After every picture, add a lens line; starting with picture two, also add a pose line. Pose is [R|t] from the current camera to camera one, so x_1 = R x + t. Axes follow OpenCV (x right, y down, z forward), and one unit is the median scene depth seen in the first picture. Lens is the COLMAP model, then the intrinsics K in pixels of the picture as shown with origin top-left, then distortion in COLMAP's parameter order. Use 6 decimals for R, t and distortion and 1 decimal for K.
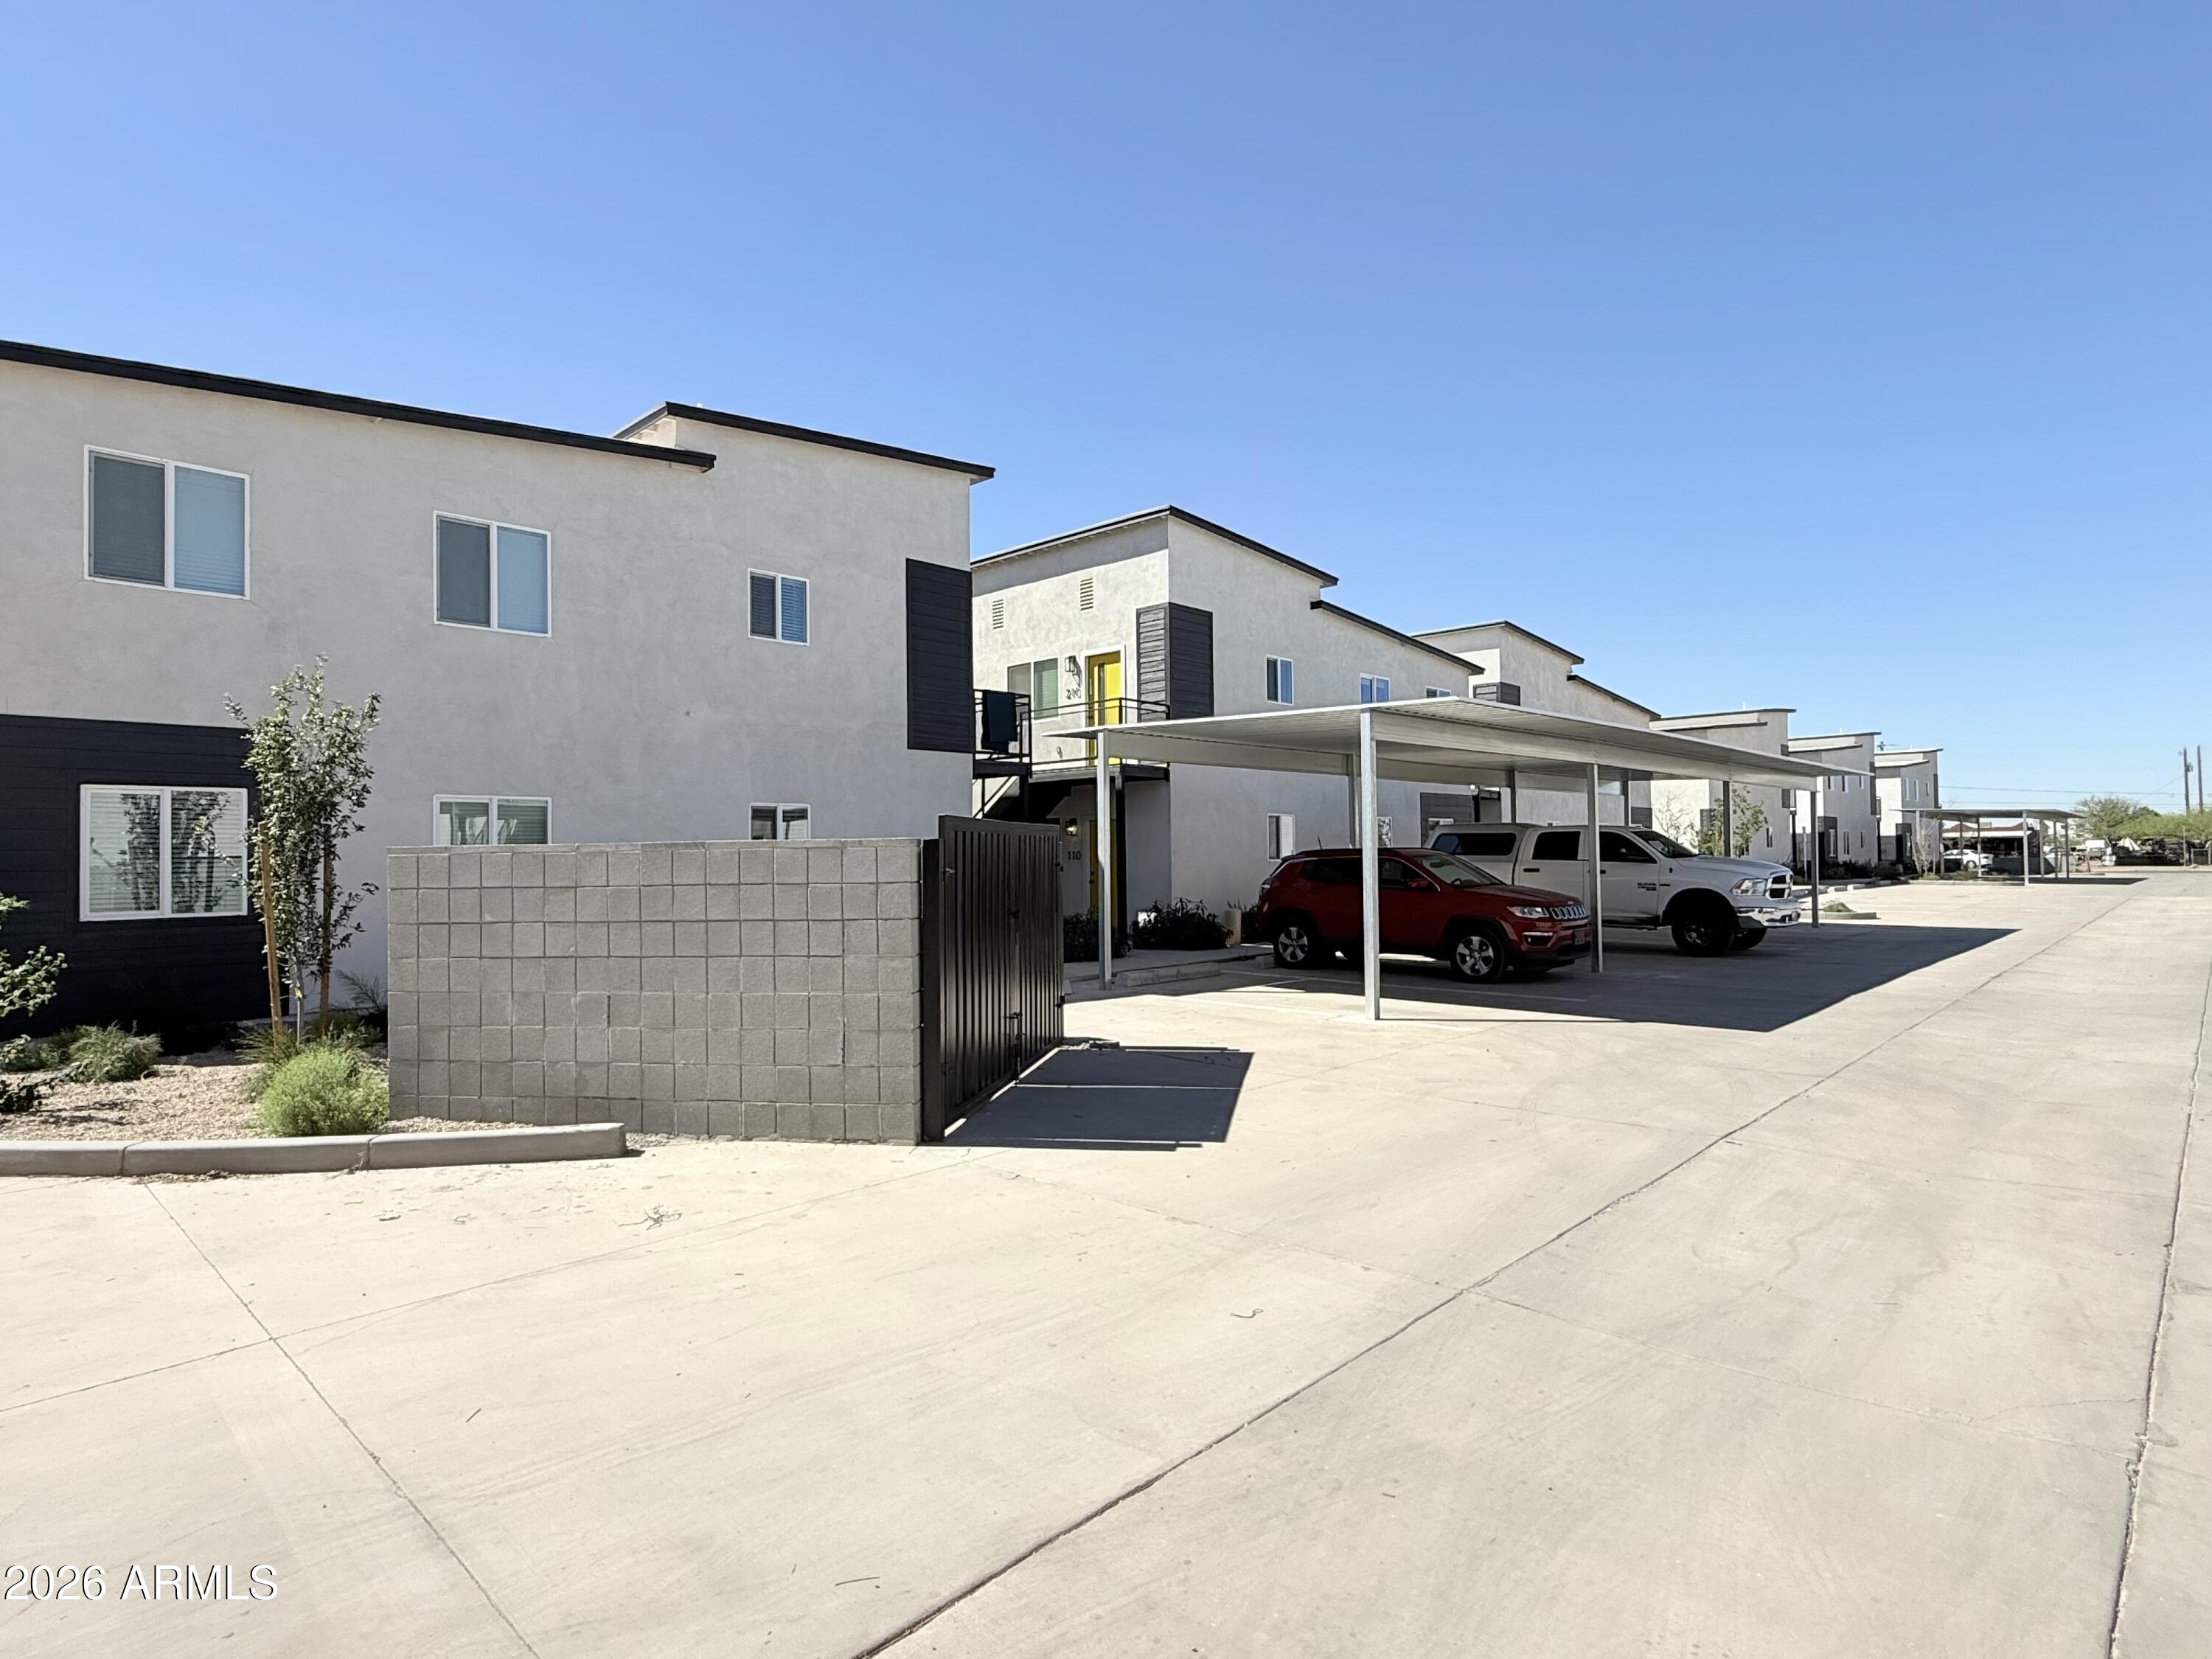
lens RADIAL K [[1171.0, 0, 1100.4], [0, 1171.0, 831.2], [0, 0, 1]] dist [-0.000371, 0.000333]
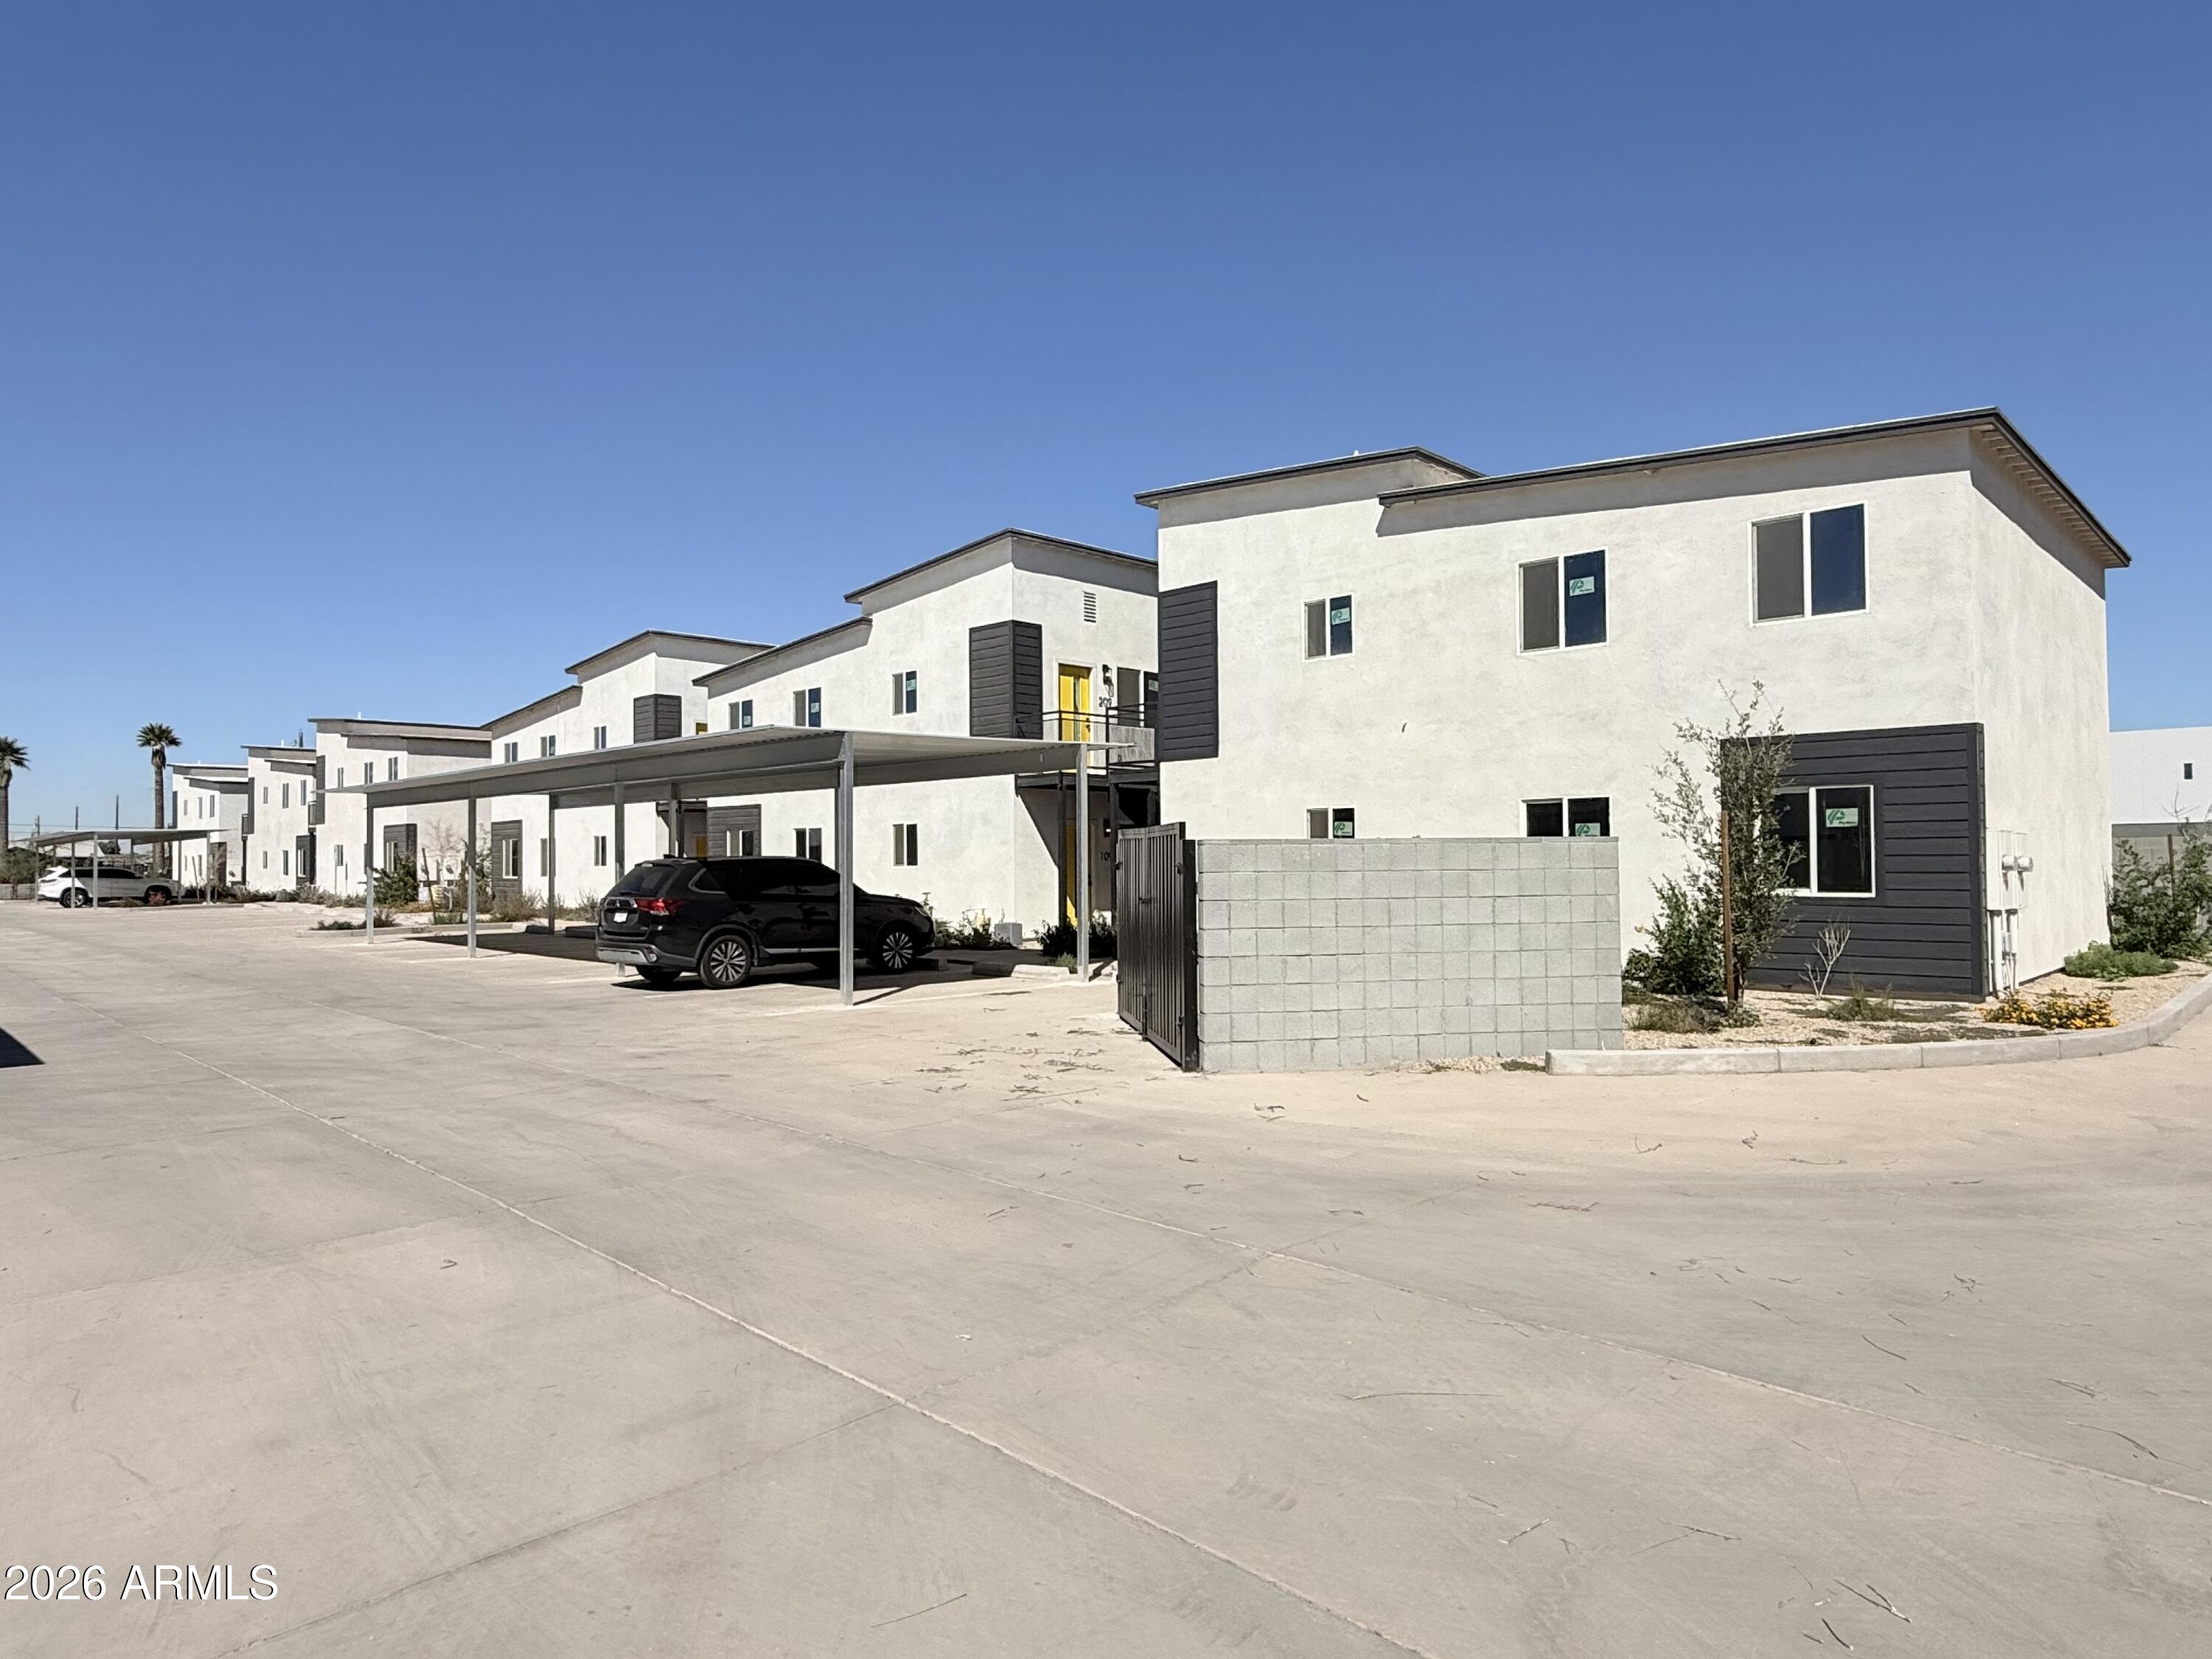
lens RADIAL K [[1297.7, 0, 1105.0], [0, 1297.7, 831.5], [0, 0, 1]] dist [0.002539, 0.000645]
pose [[0.013659, 0.034291, 0.999319, -0.409234], [-0.012712, 0.999337, -0.034118, 0.009463], [-0.999826, -0.012237, 0.014086, 0.124351]]
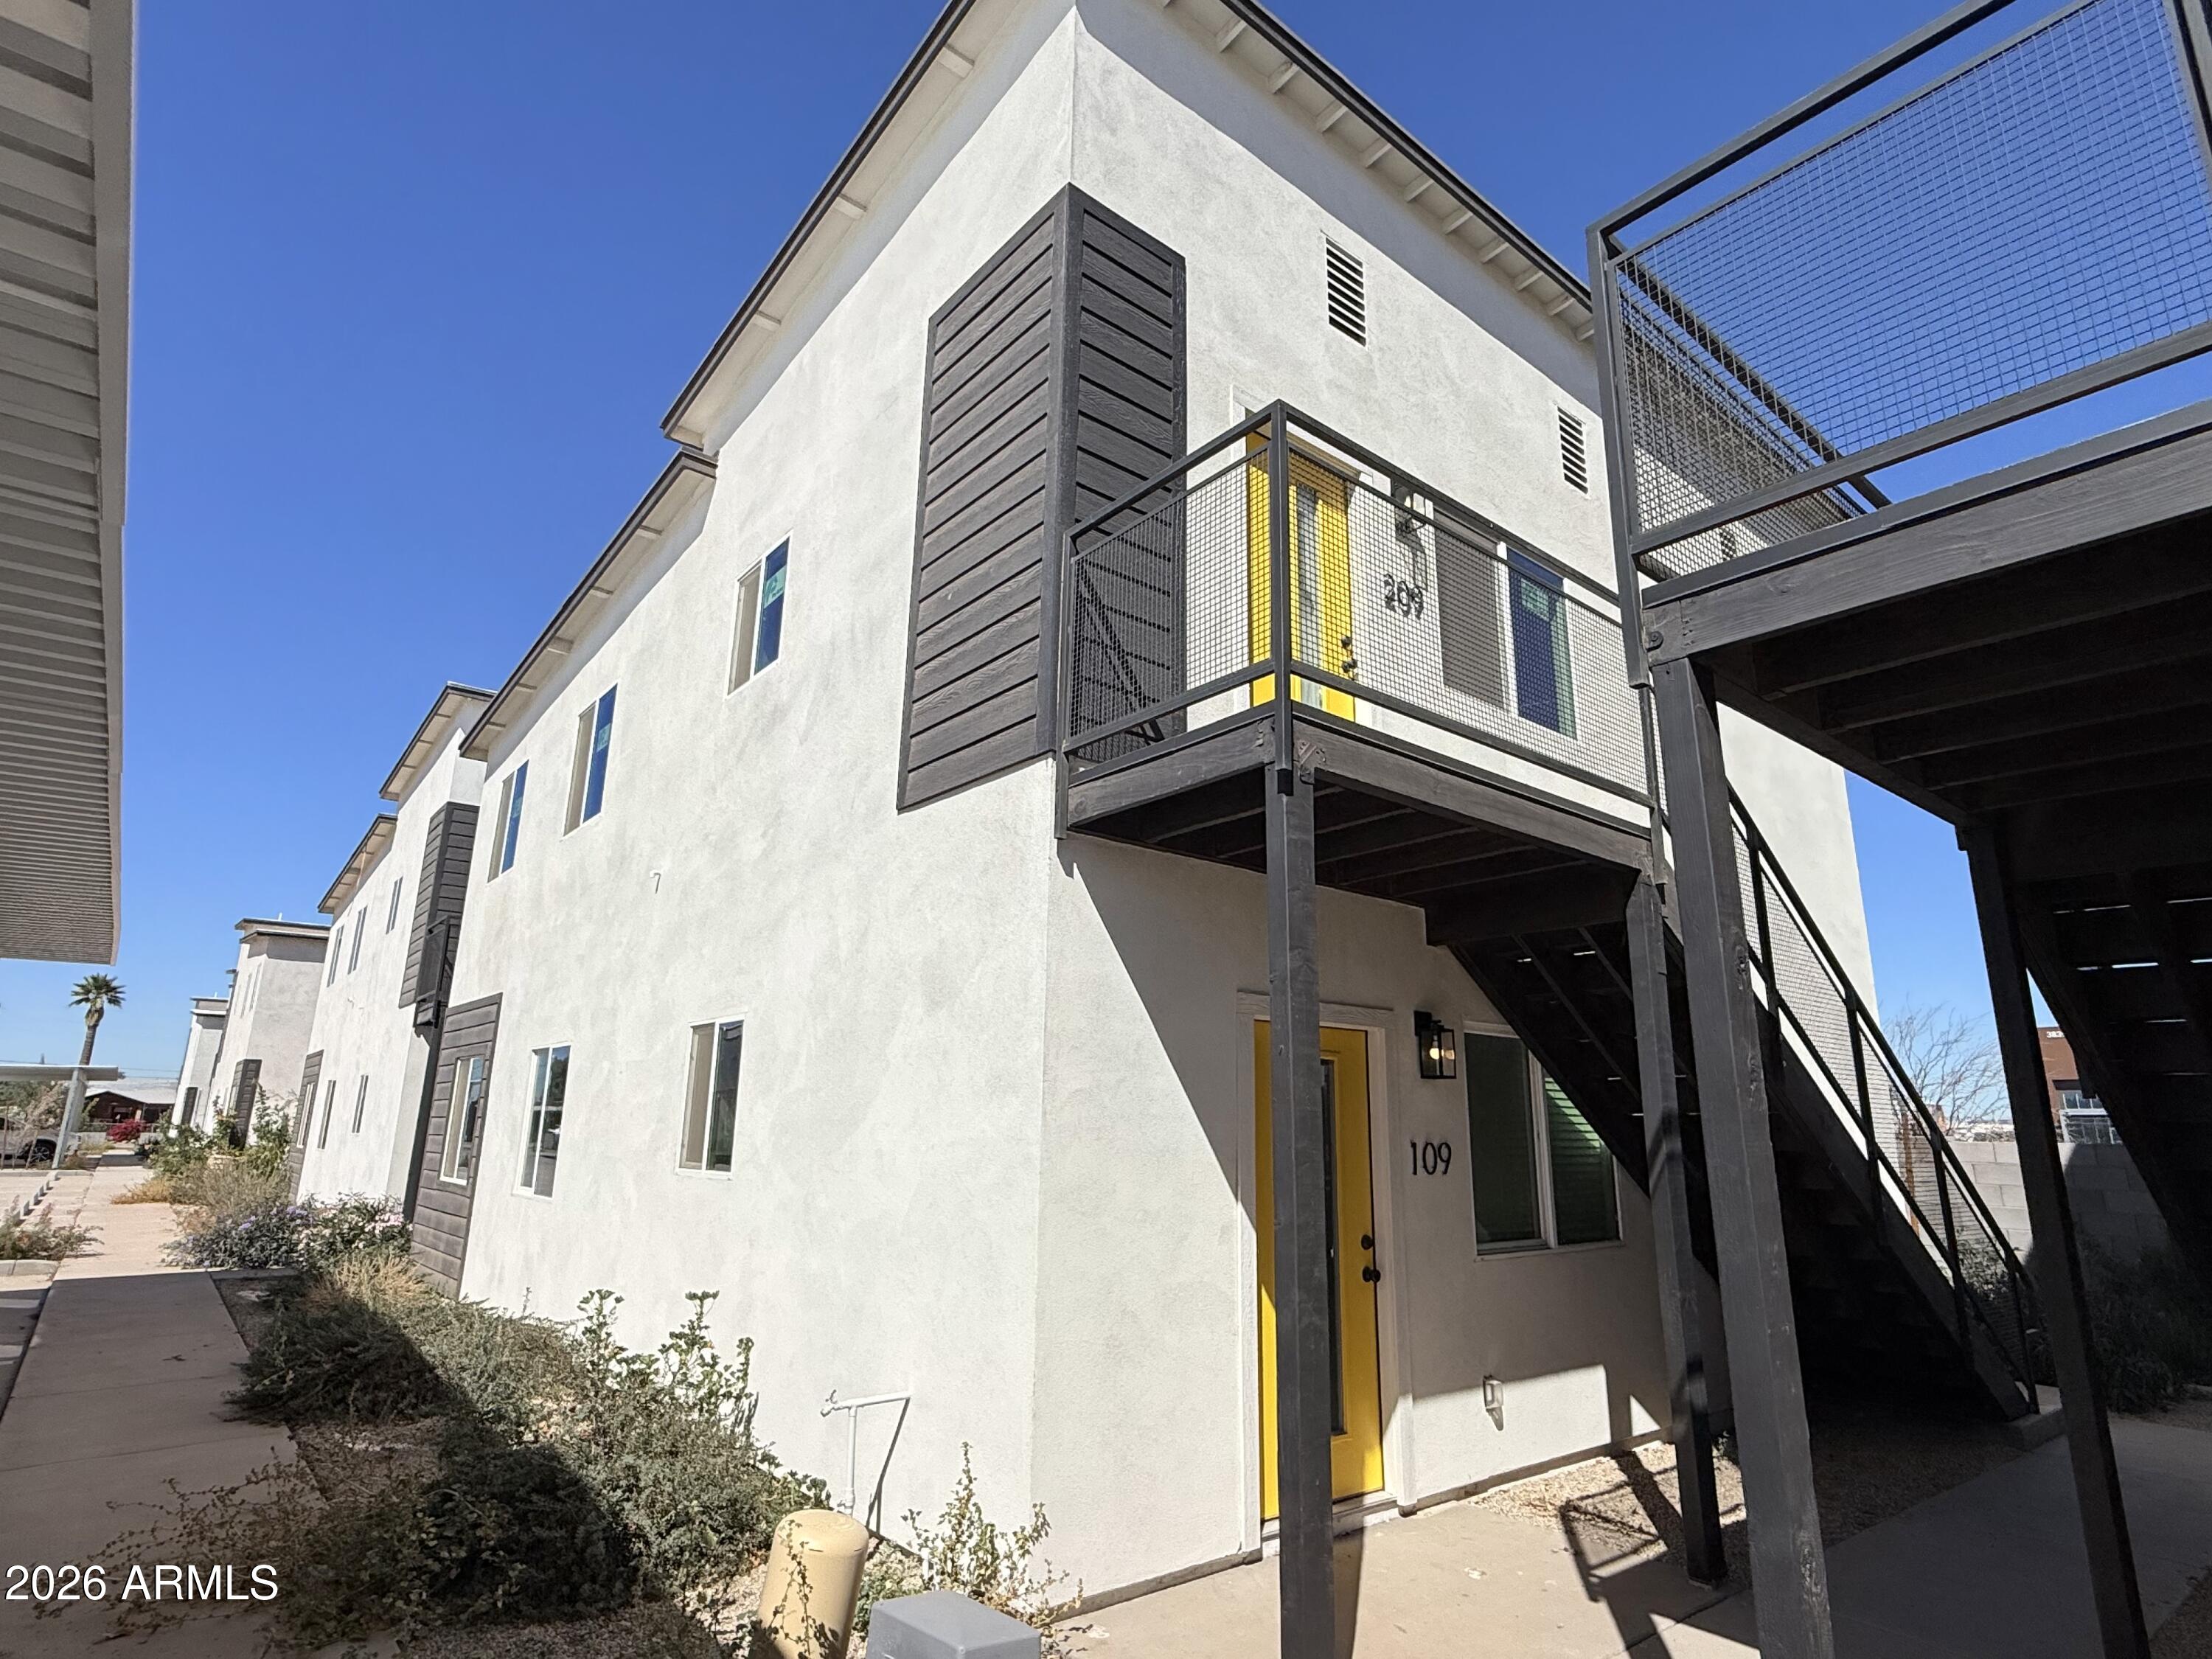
lens RADIAL K [[1171.0, 0, 1100.4], [0, 1171.0, 831.2], [0, 0, 1]] dist [-0.000371, 0.000333]
pose [[0.118565, 0.262015, 0.957753, 1.248516], [-0.042034, 0.965016, -0.258799, -0.023187], [-0.992056, -0.009574, 0.125431, 0.230580]]
